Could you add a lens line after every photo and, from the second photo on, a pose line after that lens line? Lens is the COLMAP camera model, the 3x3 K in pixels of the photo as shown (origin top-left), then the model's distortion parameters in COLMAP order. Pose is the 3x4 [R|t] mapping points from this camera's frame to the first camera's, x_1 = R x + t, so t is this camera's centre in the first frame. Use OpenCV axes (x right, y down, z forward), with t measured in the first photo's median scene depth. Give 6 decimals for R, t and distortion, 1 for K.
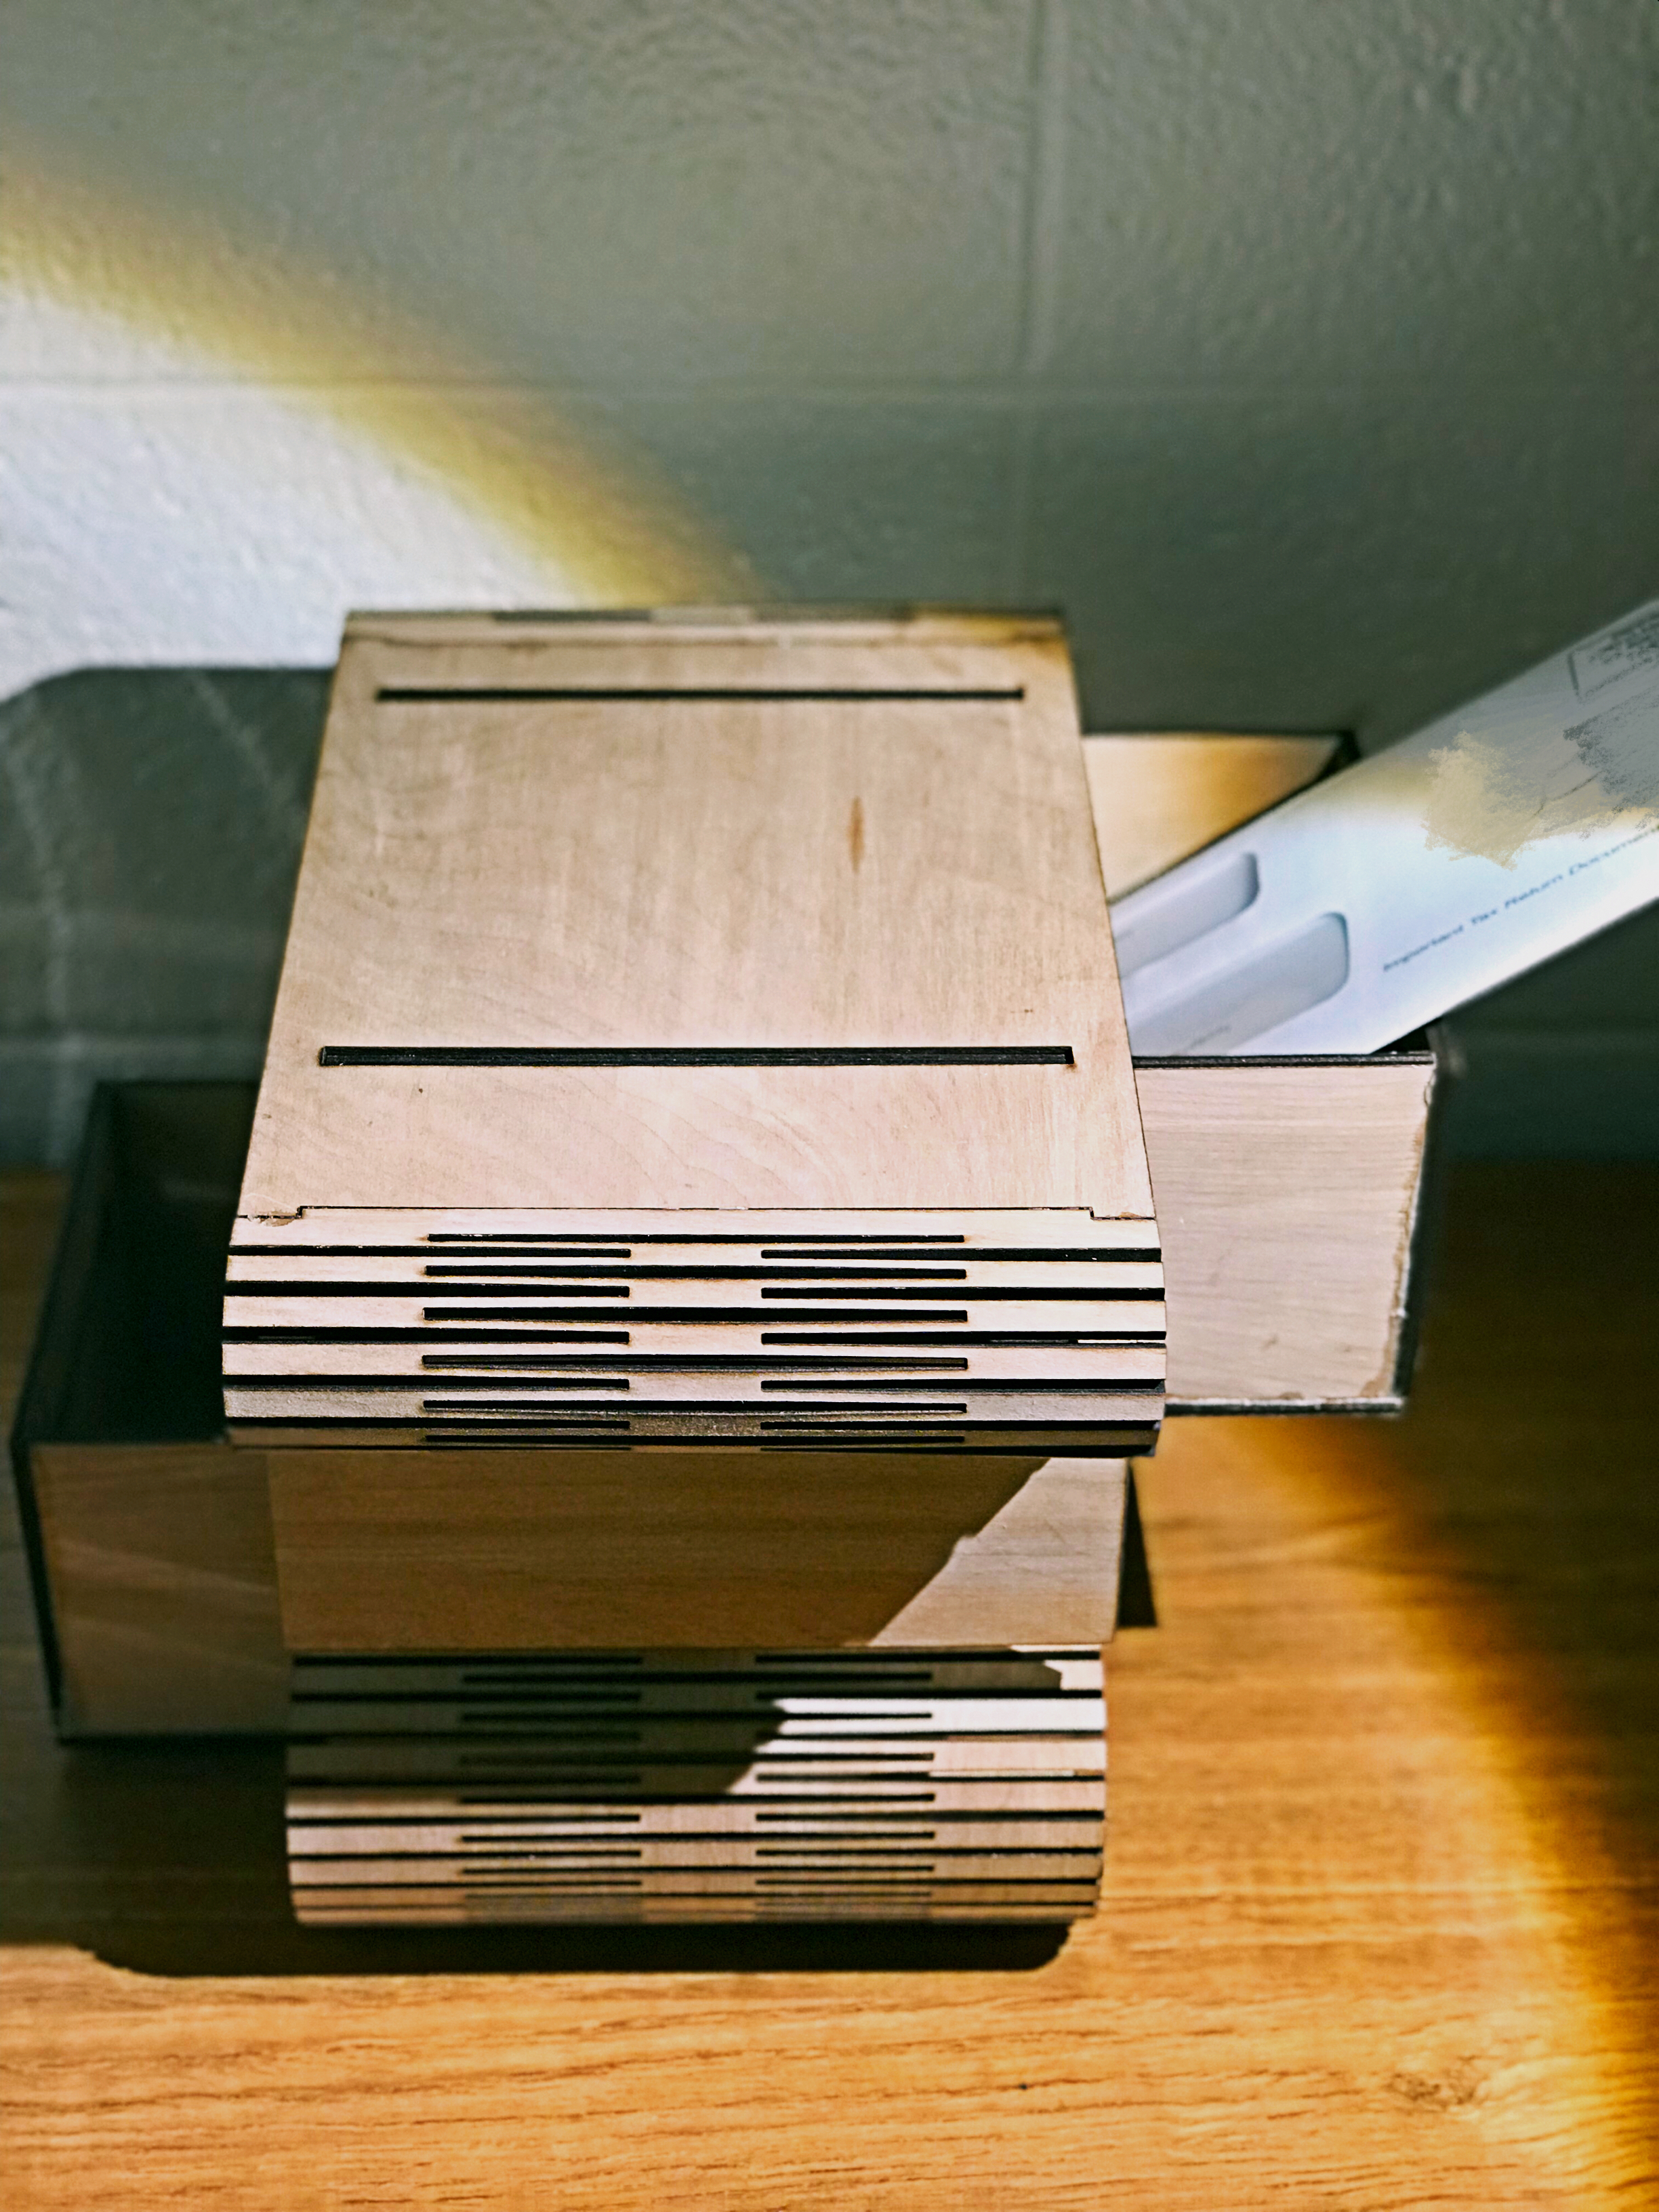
lens RADIAL K [[3630.7, 0, 784.5], [0, 3630.7, 1103.5], [0, 0, 1]] dist [0.161889, -0.608090]
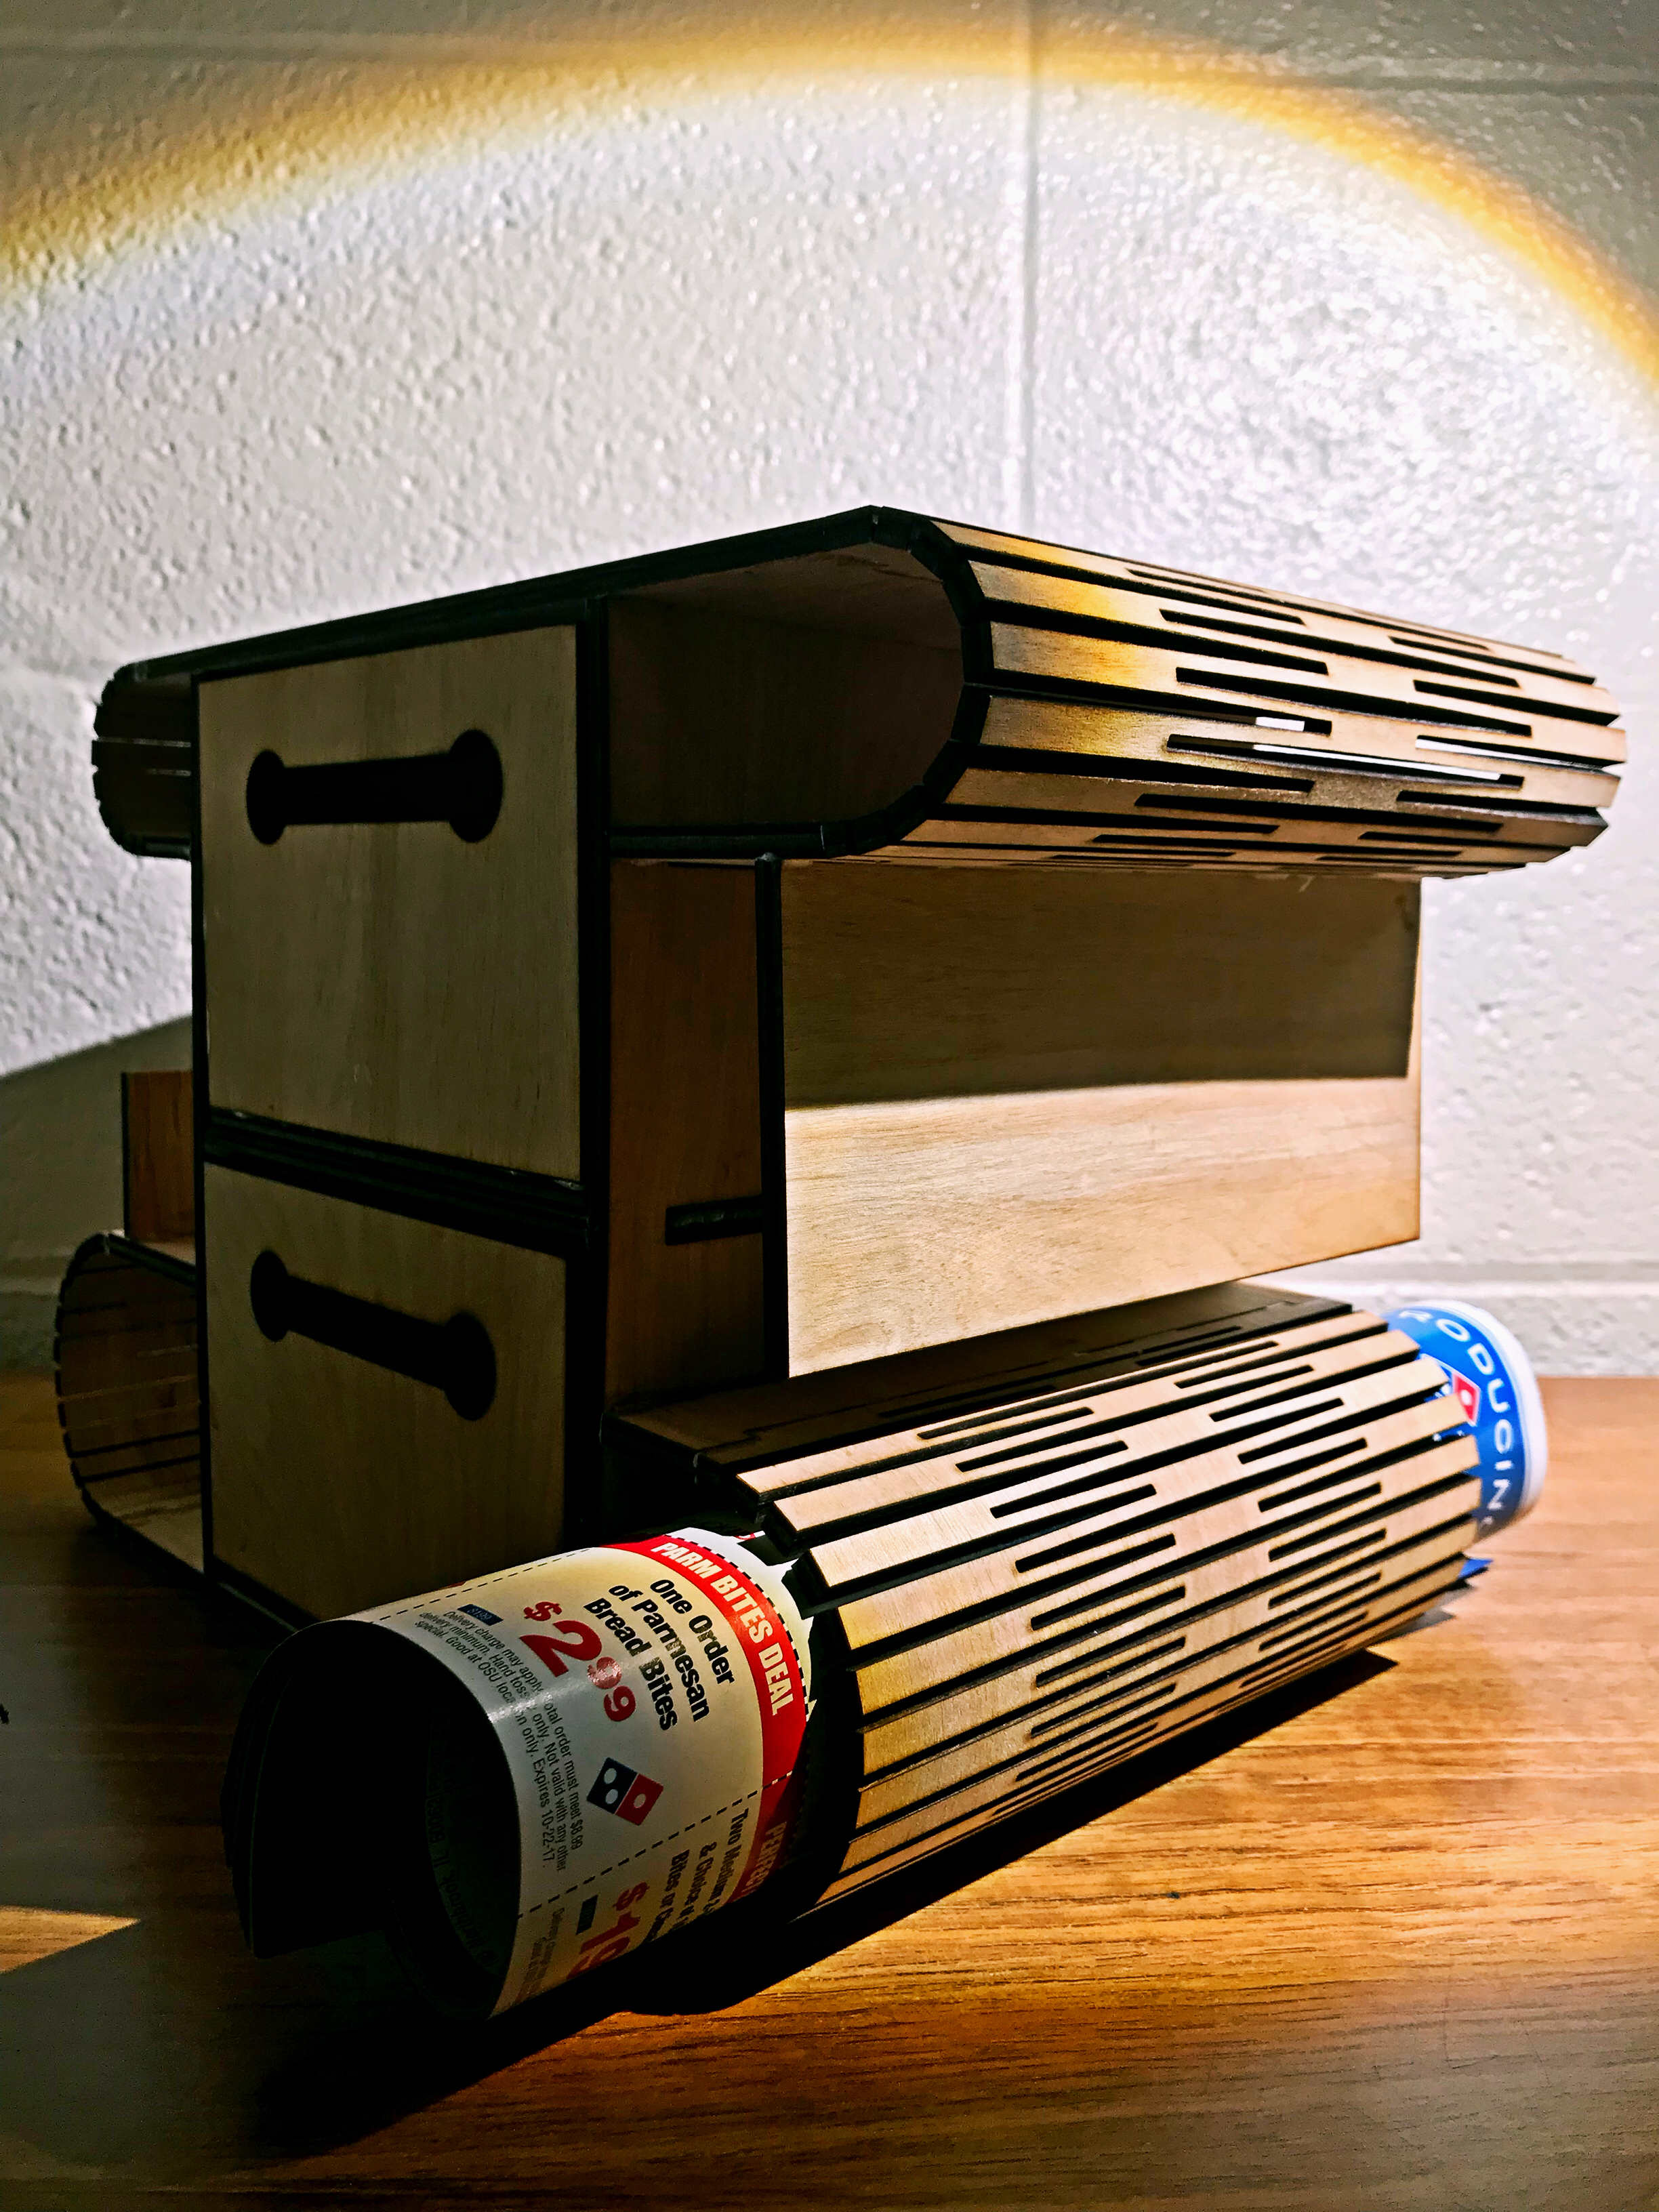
lens RADIAL K [[1876.9, 0, 829.5], [0, 1876.9, 1106.0], [0, 0, 1]] dist [-0.049216, 0.104691]
pose [[0.999772, 0.007430, 0.019995, -0.014165], [0.003380, 0.870354, -0.492414, 0.313952], [-0.021061, 0.492370, 0.870131, 0.585618]]
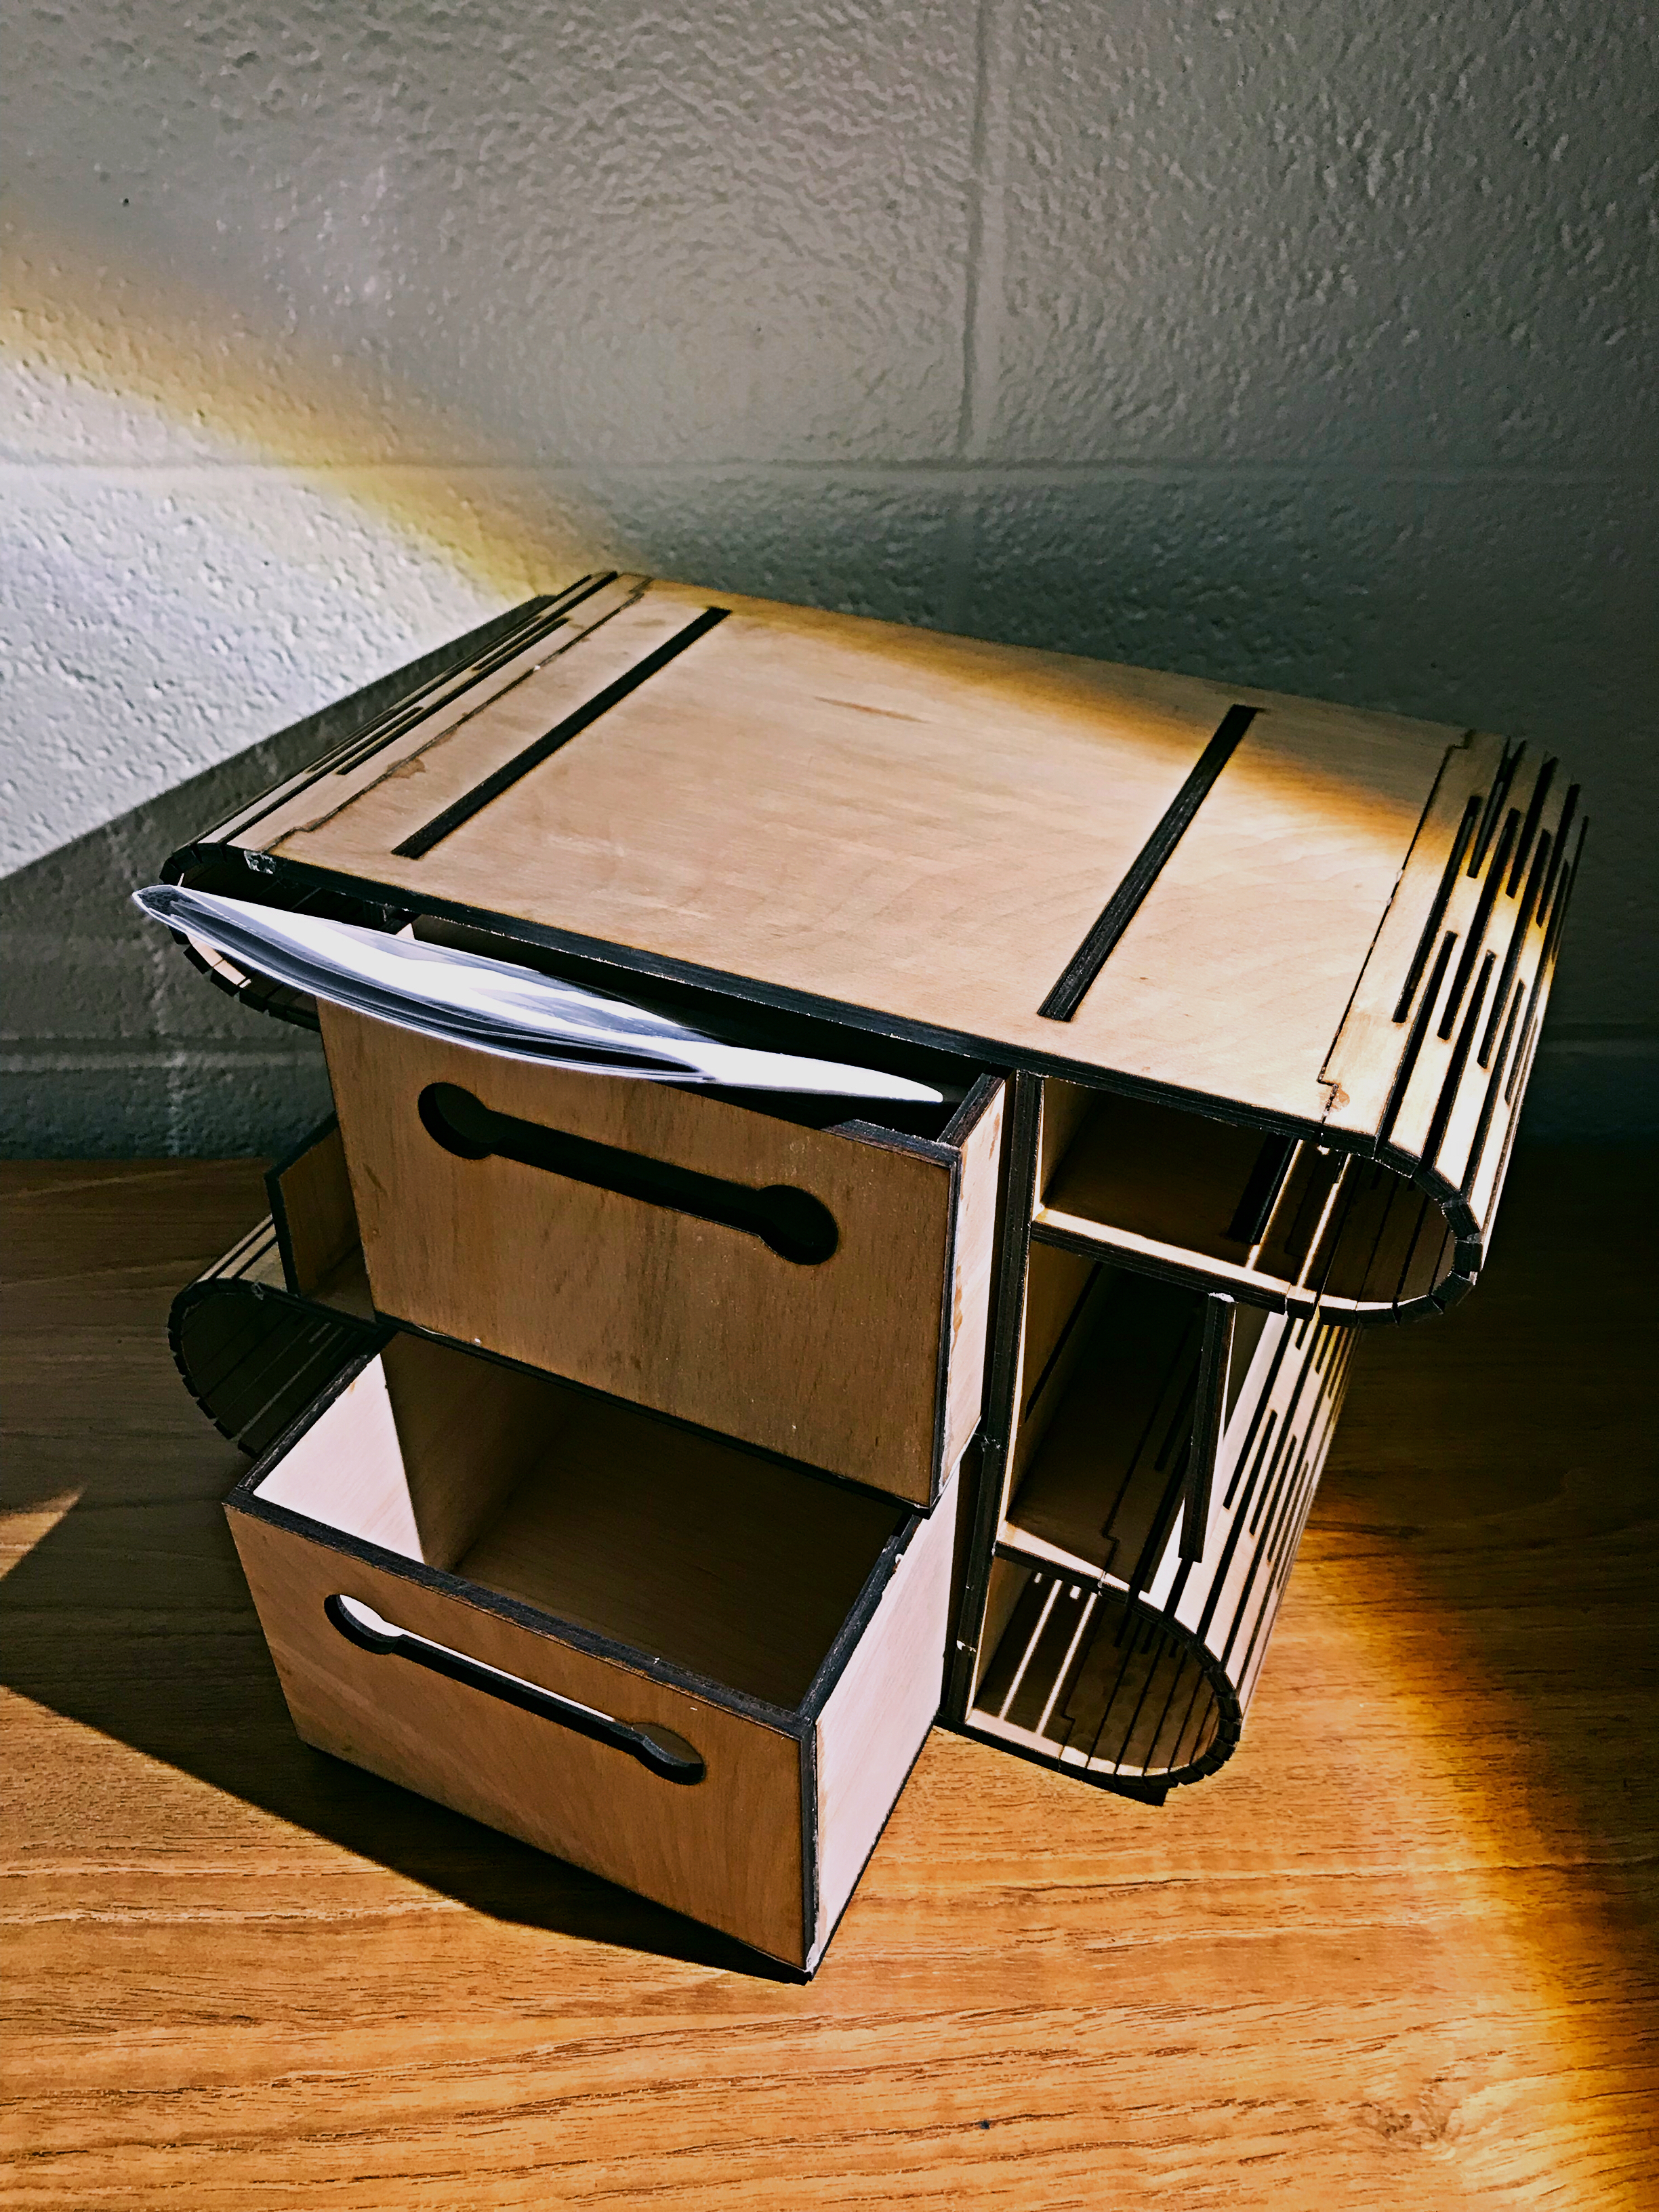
lens RADIAL K [[1852.8, 0, 829.5], [0, 1852.8, 1106.0], [0, 0, 1]] dist [0.021101, -0.014782]
pose [[0.999909, -0.004331, 0.012743, 0.018598], [0.004171, 0.999912, 0.012566, -0.008480], [-0.012797, -0.012512, 0.999840, 0.506213]]
